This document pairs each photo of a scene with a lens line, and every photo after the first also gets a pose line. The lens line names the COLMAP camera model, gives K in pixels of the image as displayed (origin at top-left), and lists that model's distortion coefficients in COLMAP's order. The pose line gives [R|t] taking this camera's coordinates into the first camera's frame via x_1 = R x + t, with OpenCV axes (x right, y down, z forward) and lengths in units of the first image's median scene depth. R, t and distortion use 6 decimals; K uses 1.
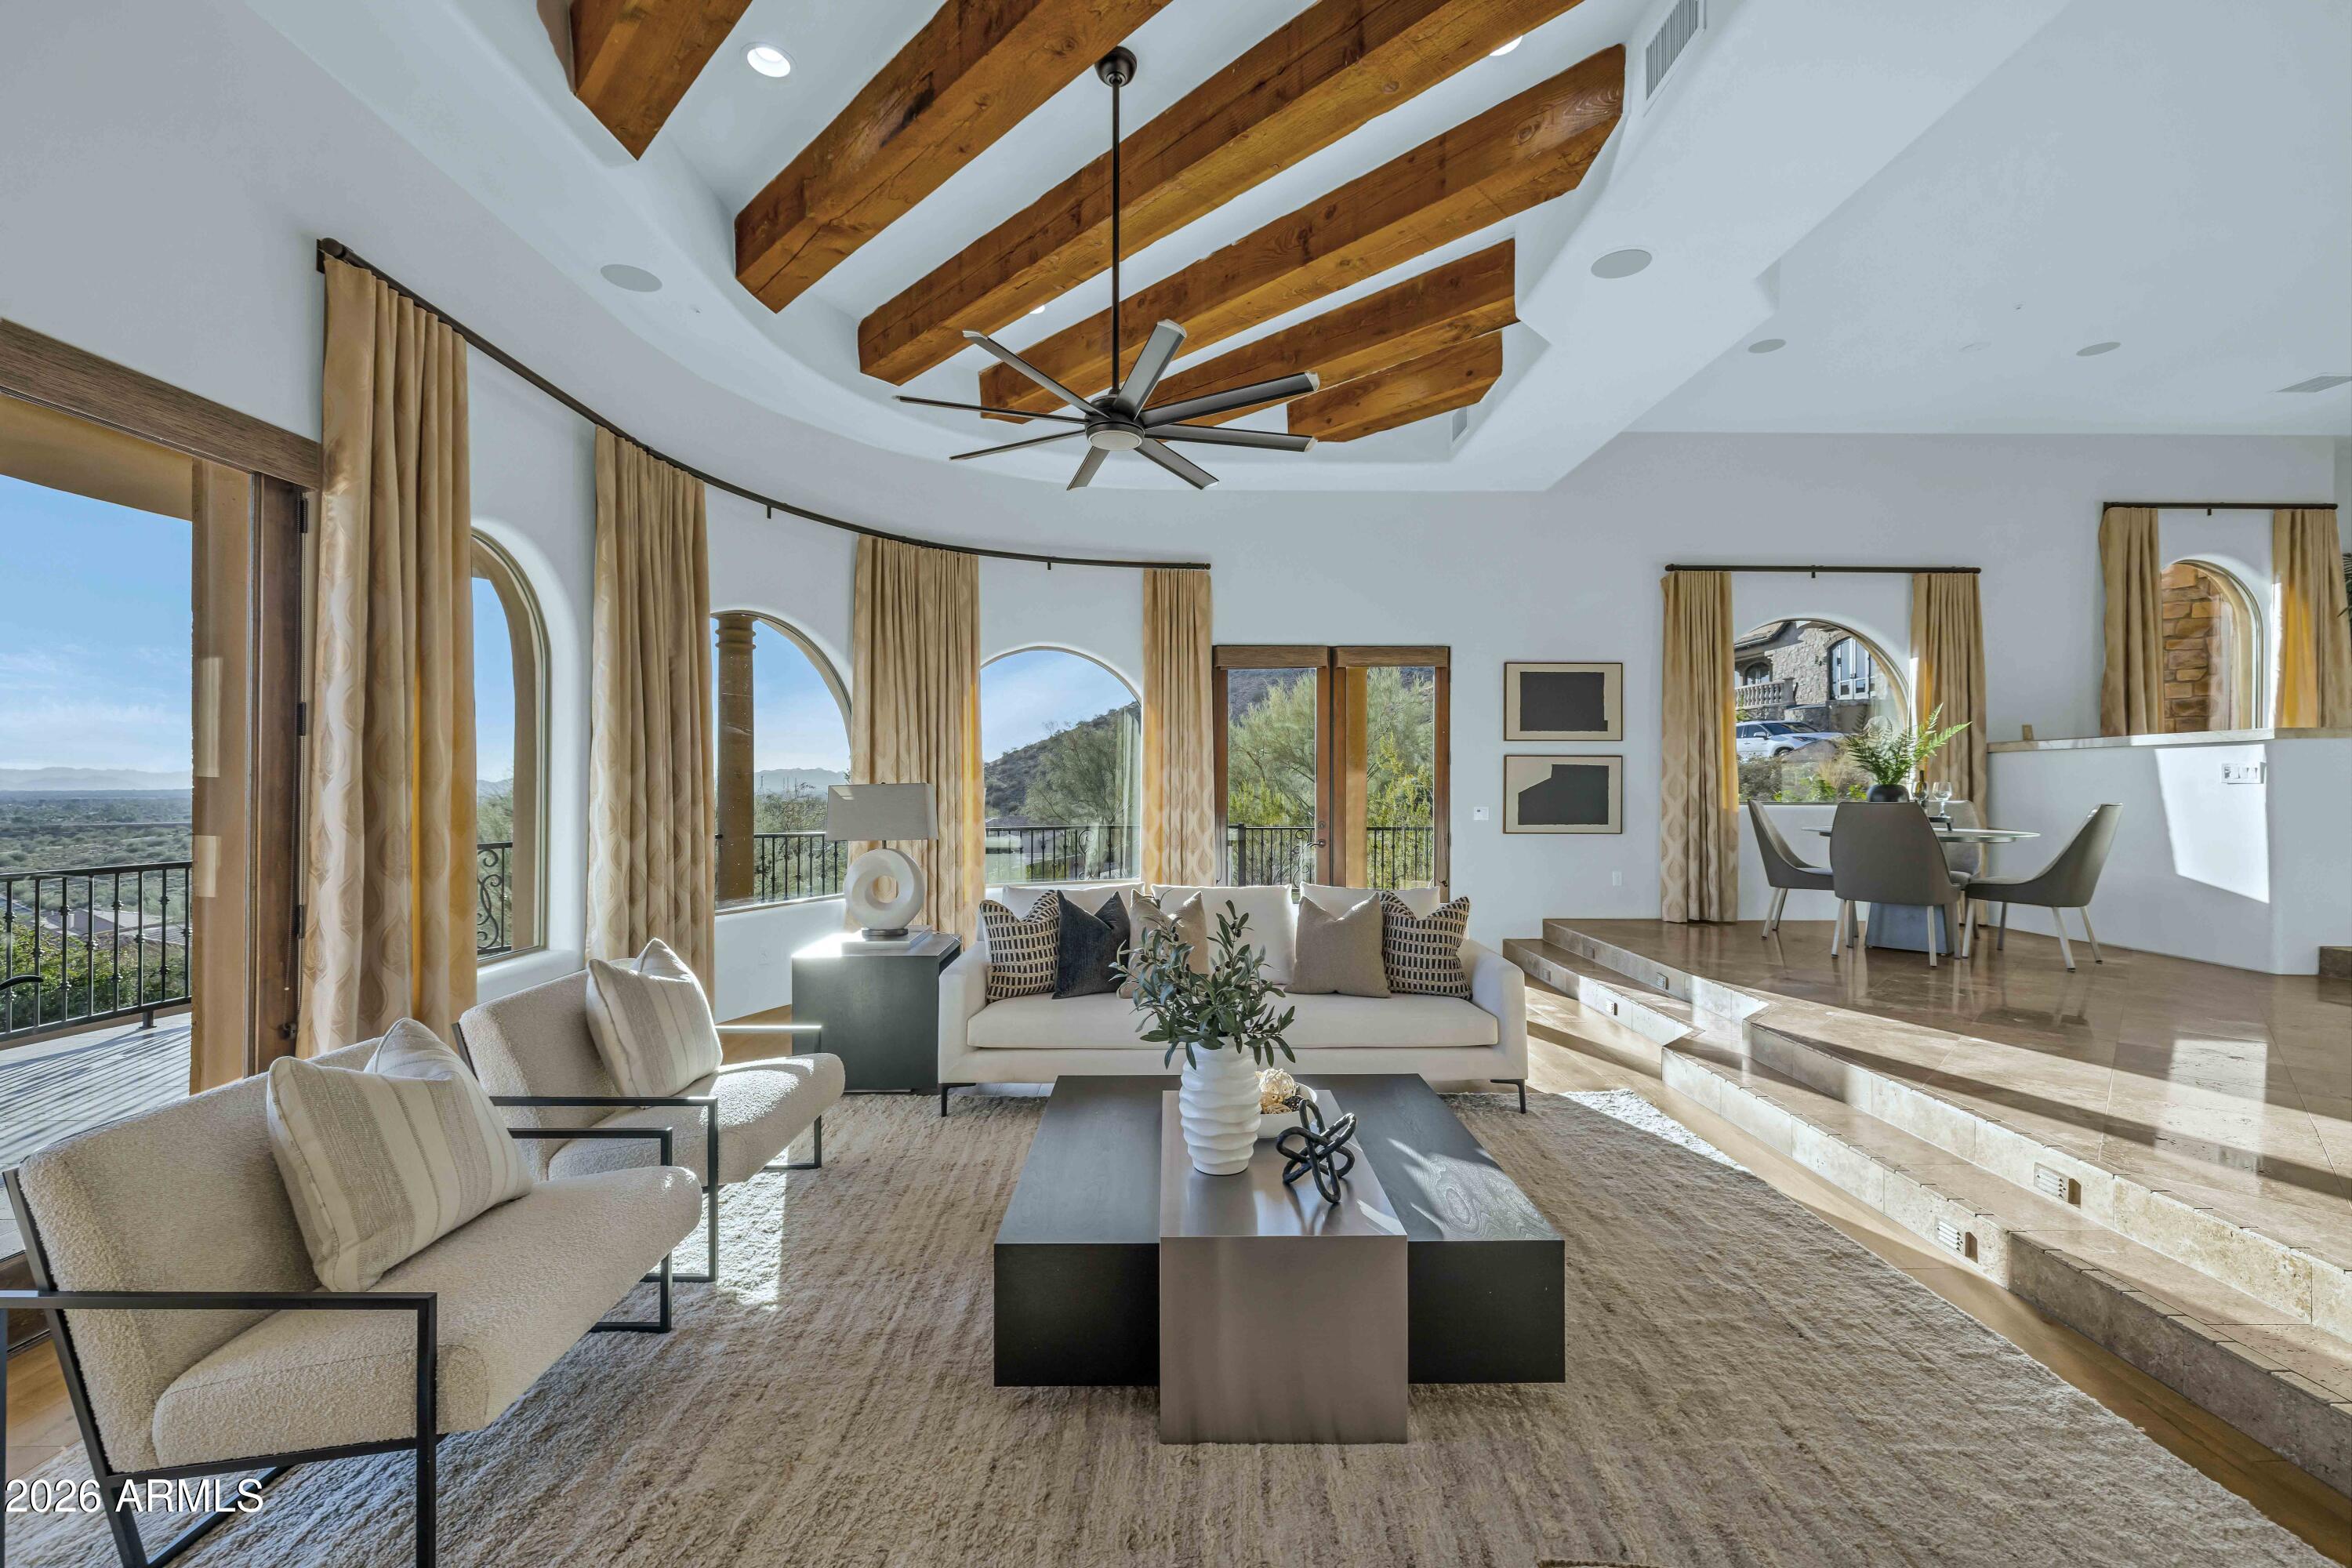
lens RADIAL K [[978.9, 0, 1176.0], [0, 978.9, 784.0], [0, 0, 1]] dist [-0.000851, 0.000194]
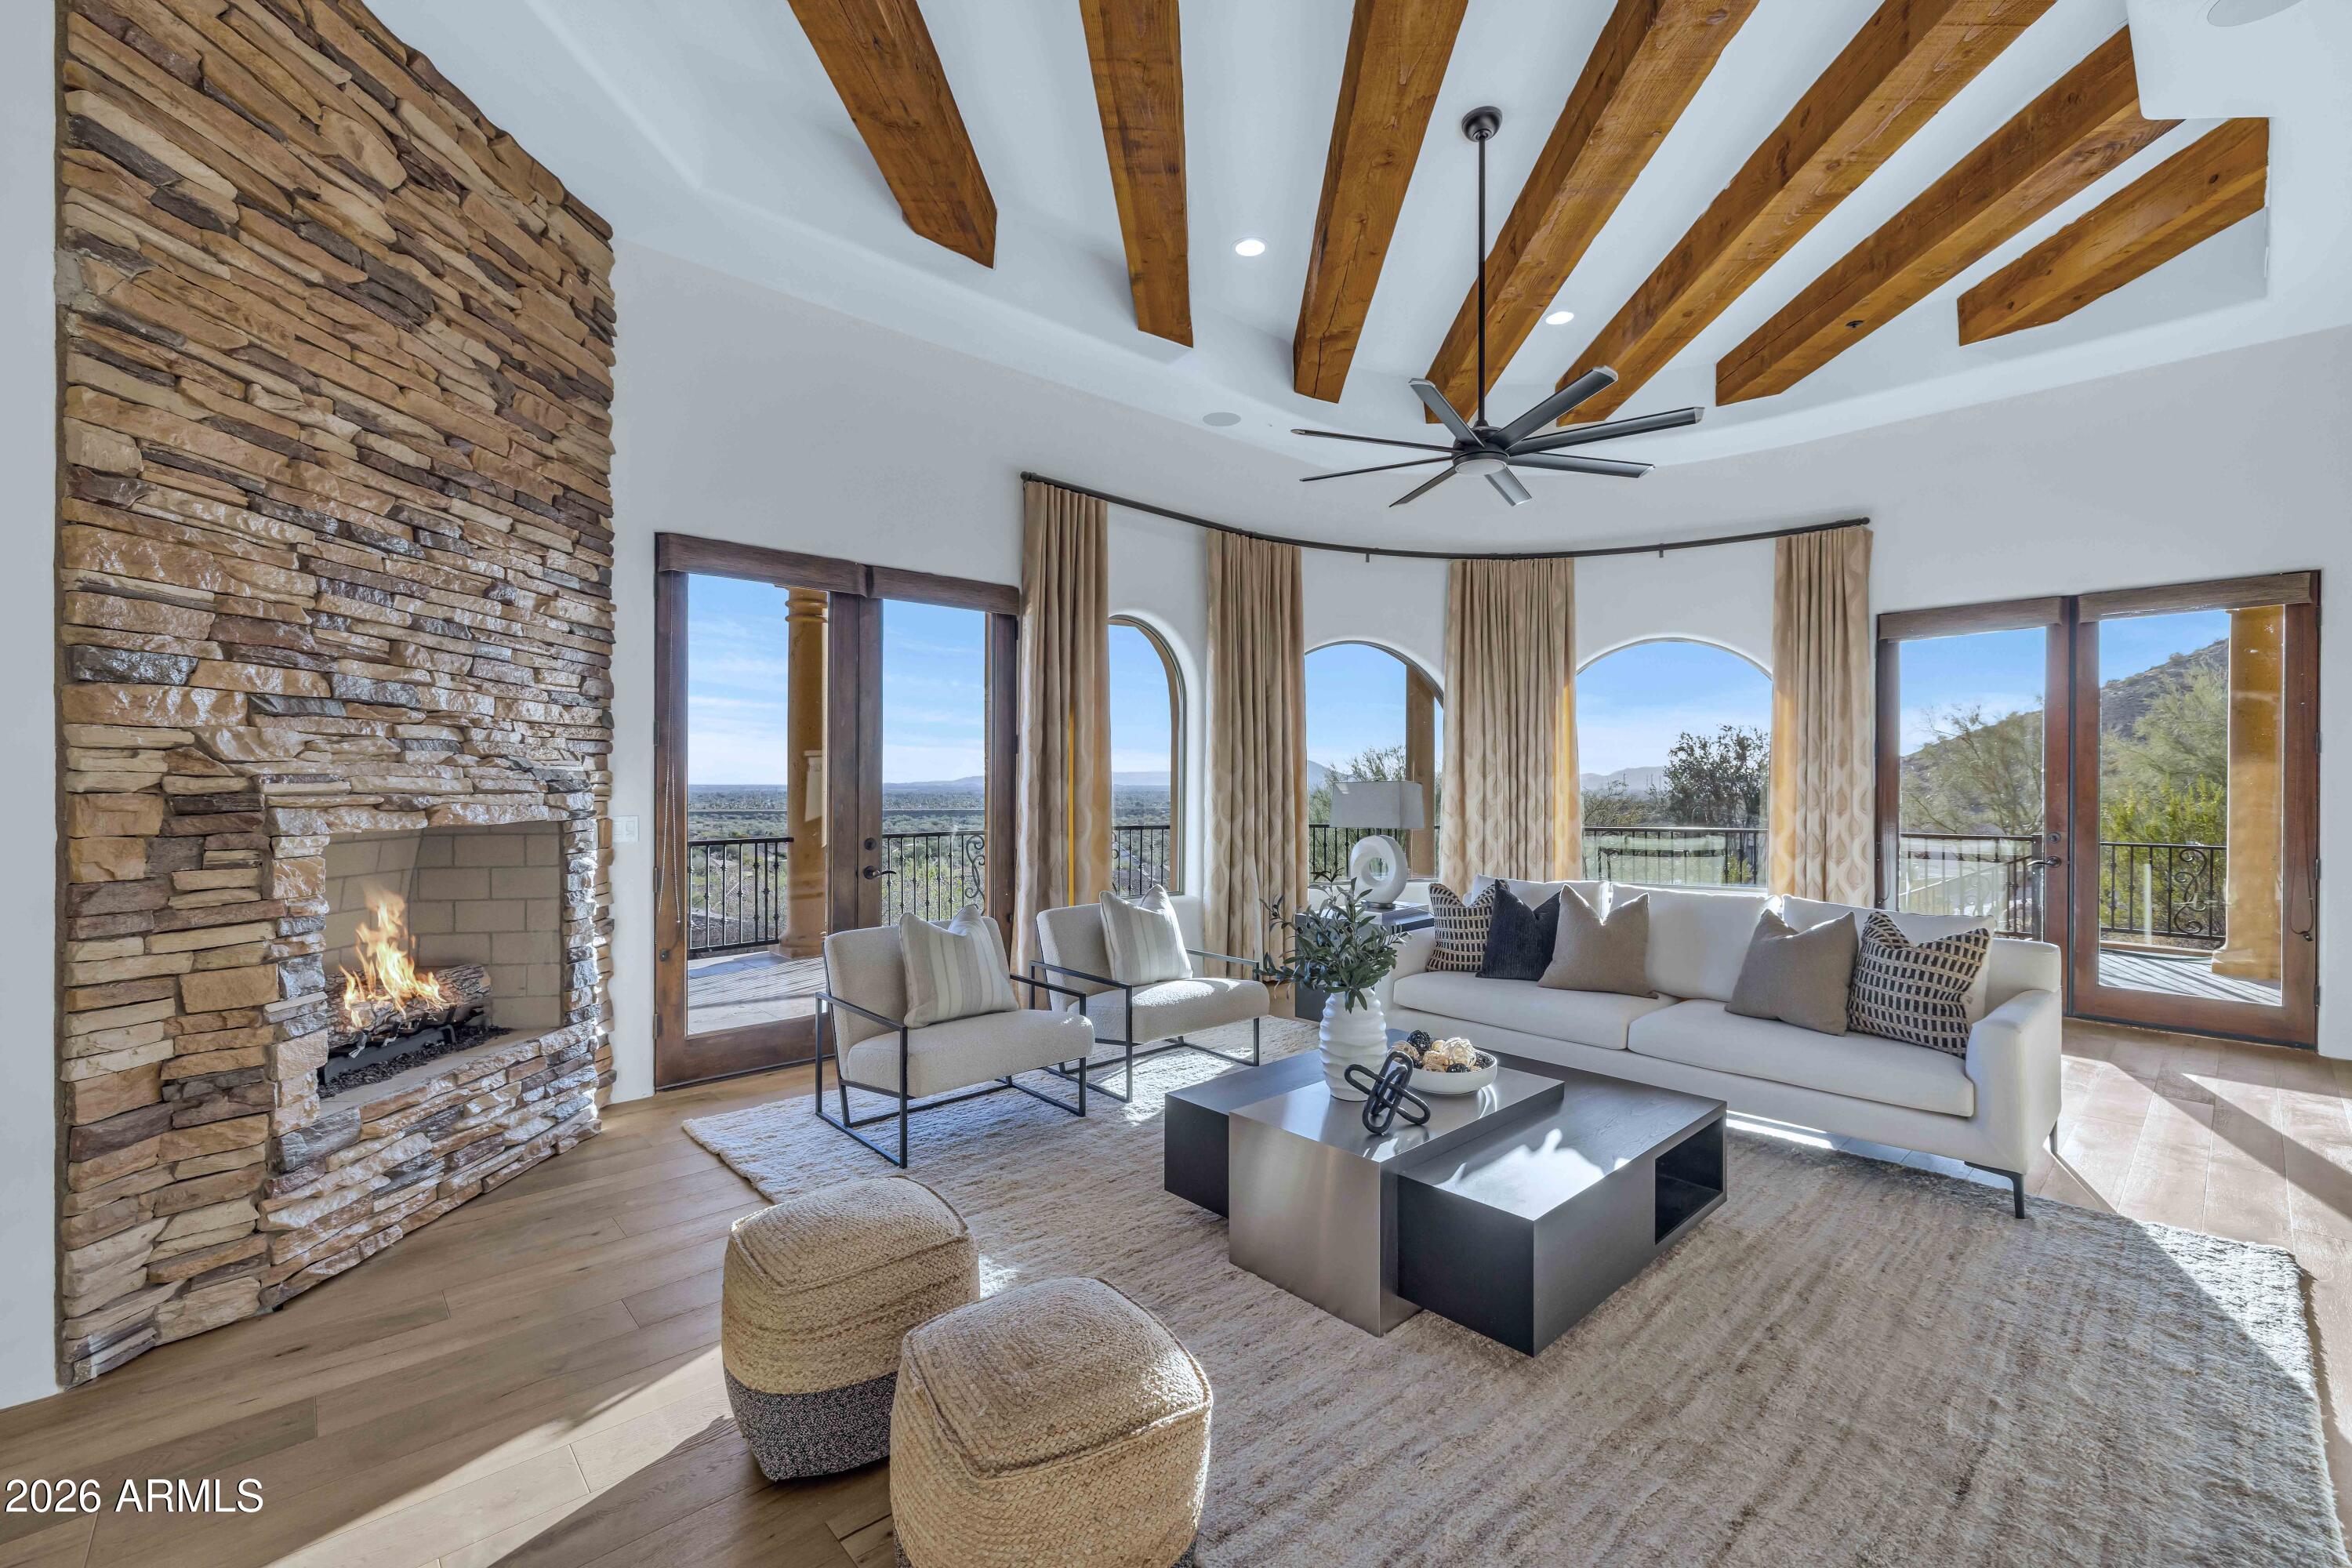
lens RADIAL K [[978.9, 0, 1176.0], [0, 978.9, 784.0], [0, 0, 1]] dist [-0.000851, 0.000194]
pose [[0.672232, 0.002898, -0.740335, 0.317315], [-0.001184, 0.999995, 0.002839, 0.000029], [0.740339, -0.001032, 0.672232, 0.007740]]
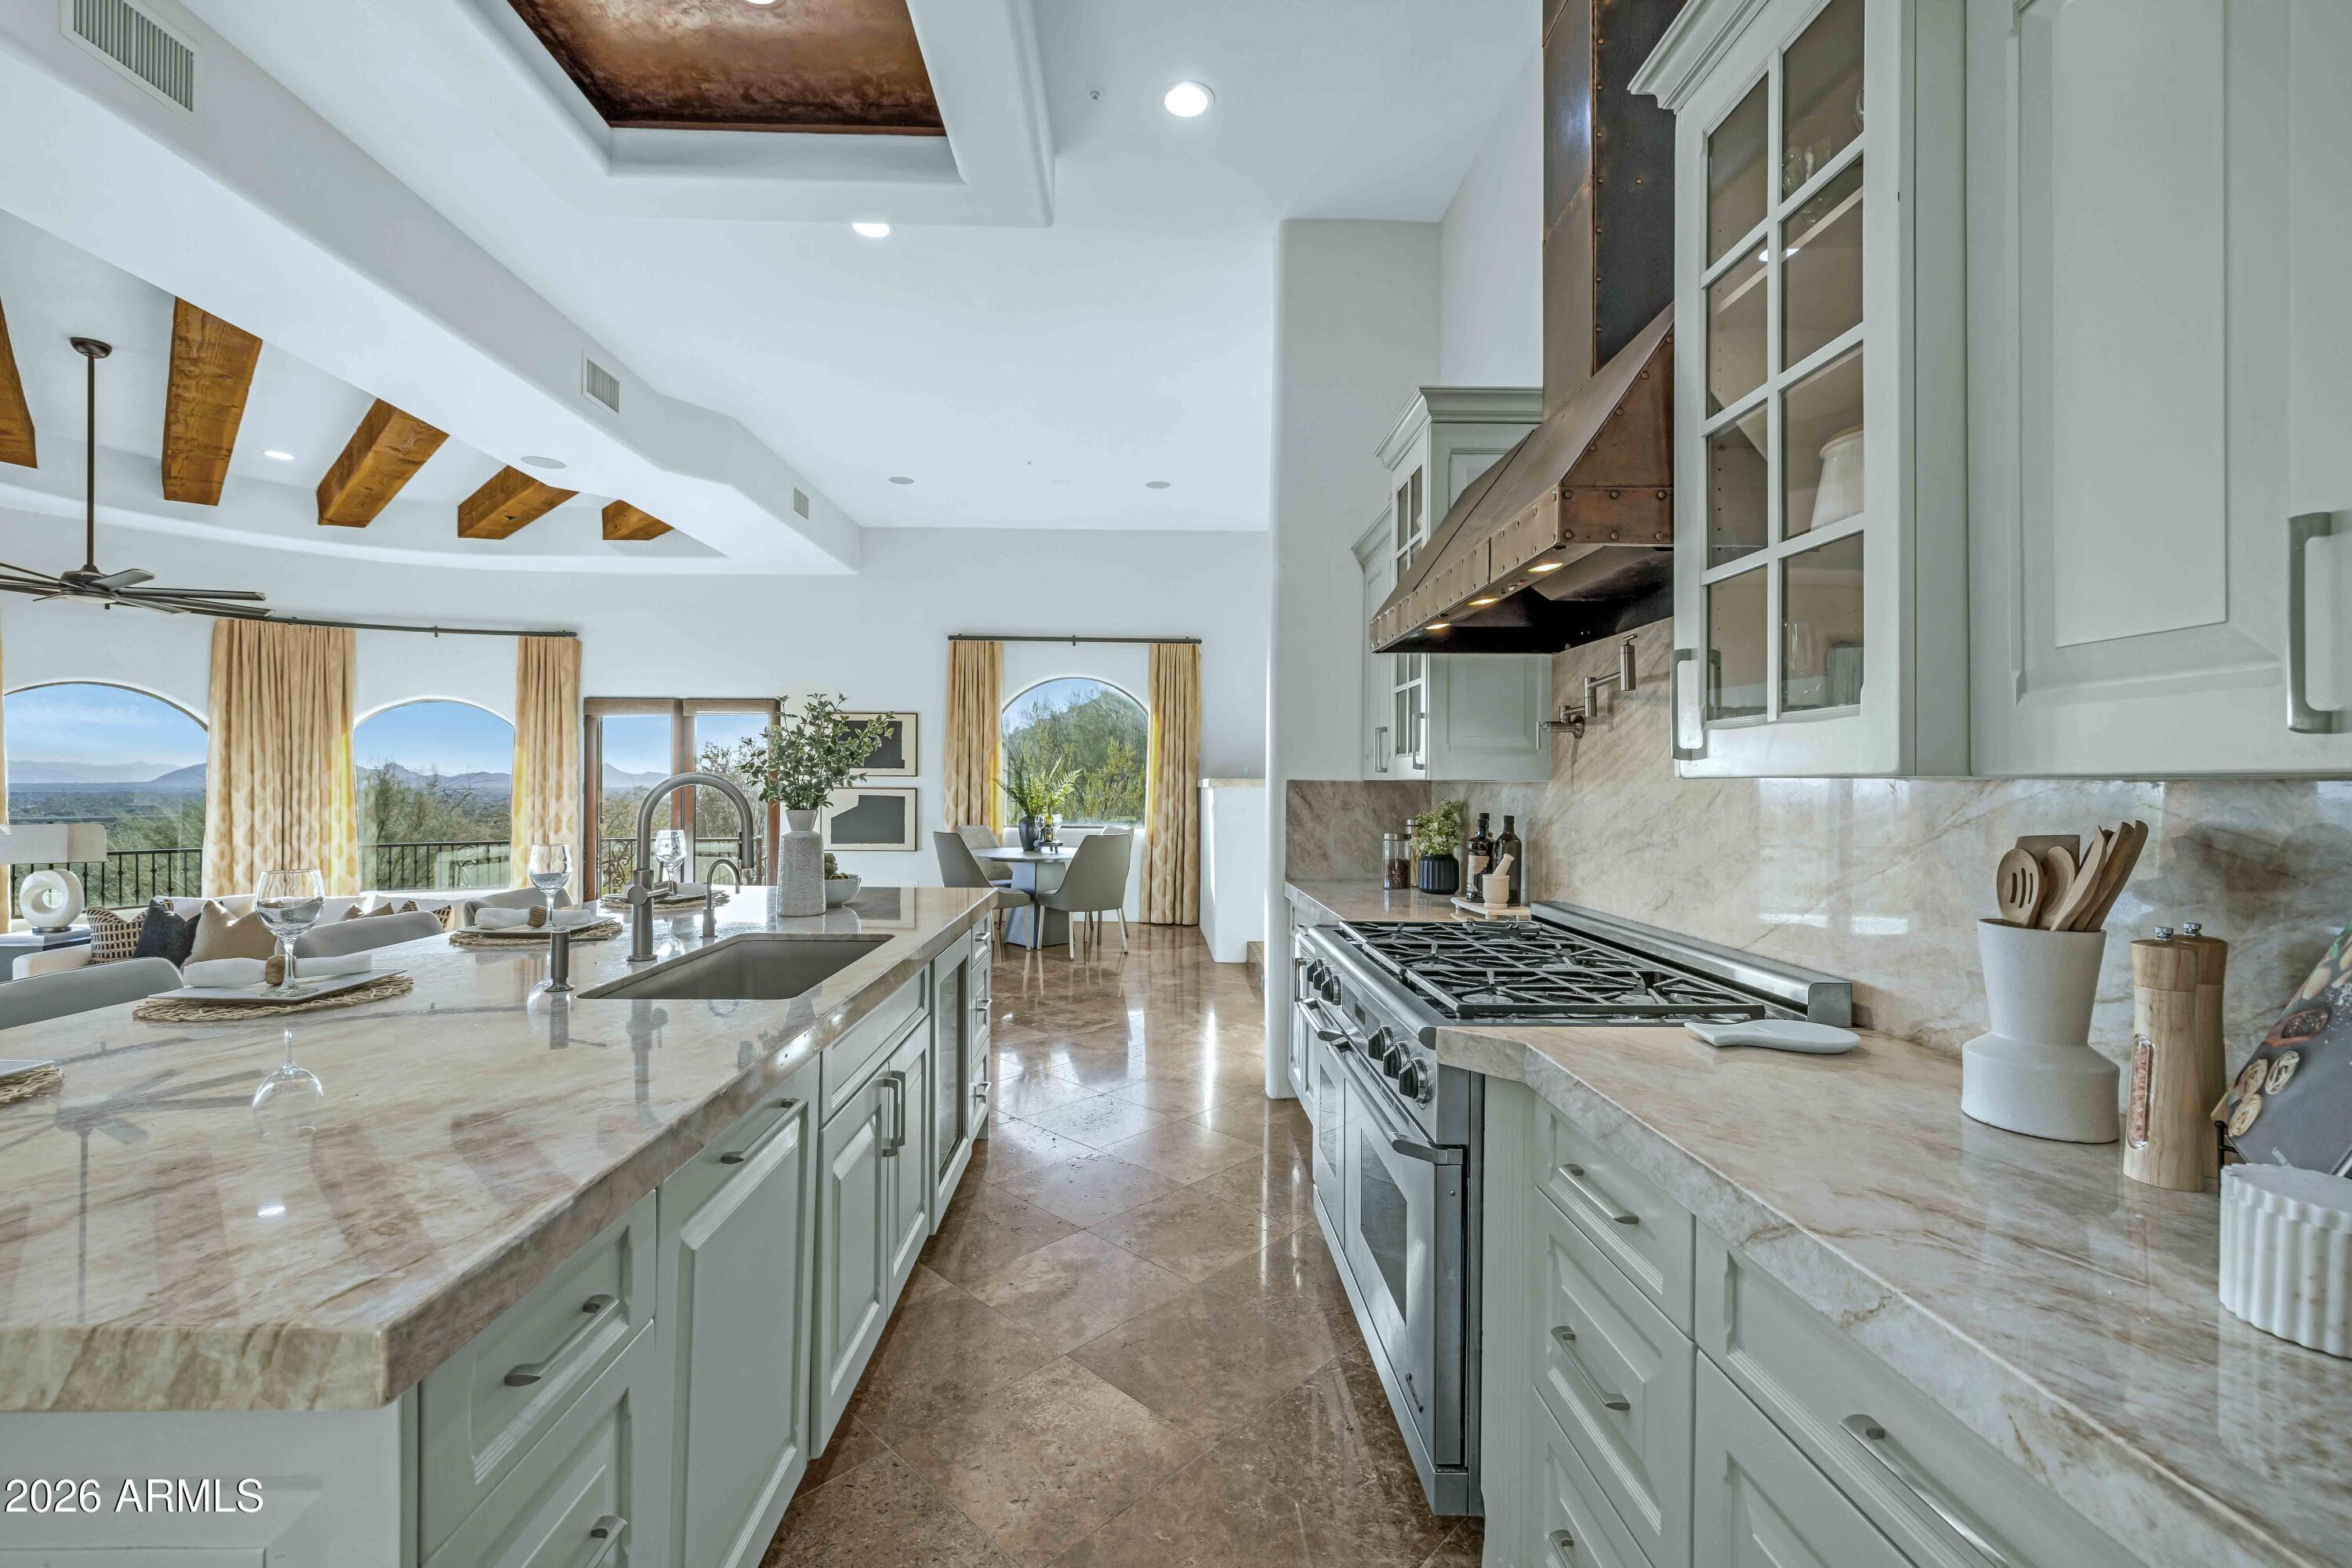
lens RADIAL K [[989.9, 0, 1177.3], [0, 989.9, 776.5], [0, 0, 1]] dist [0.000325, 0.000370]
pose [[0.999919, 0.005194, 0.011621, 0.970841], [-0.005197, 0.999986, 0.000220, -0.057836], [-0.011620, -0.000281, 0.999932, -0.322863]]
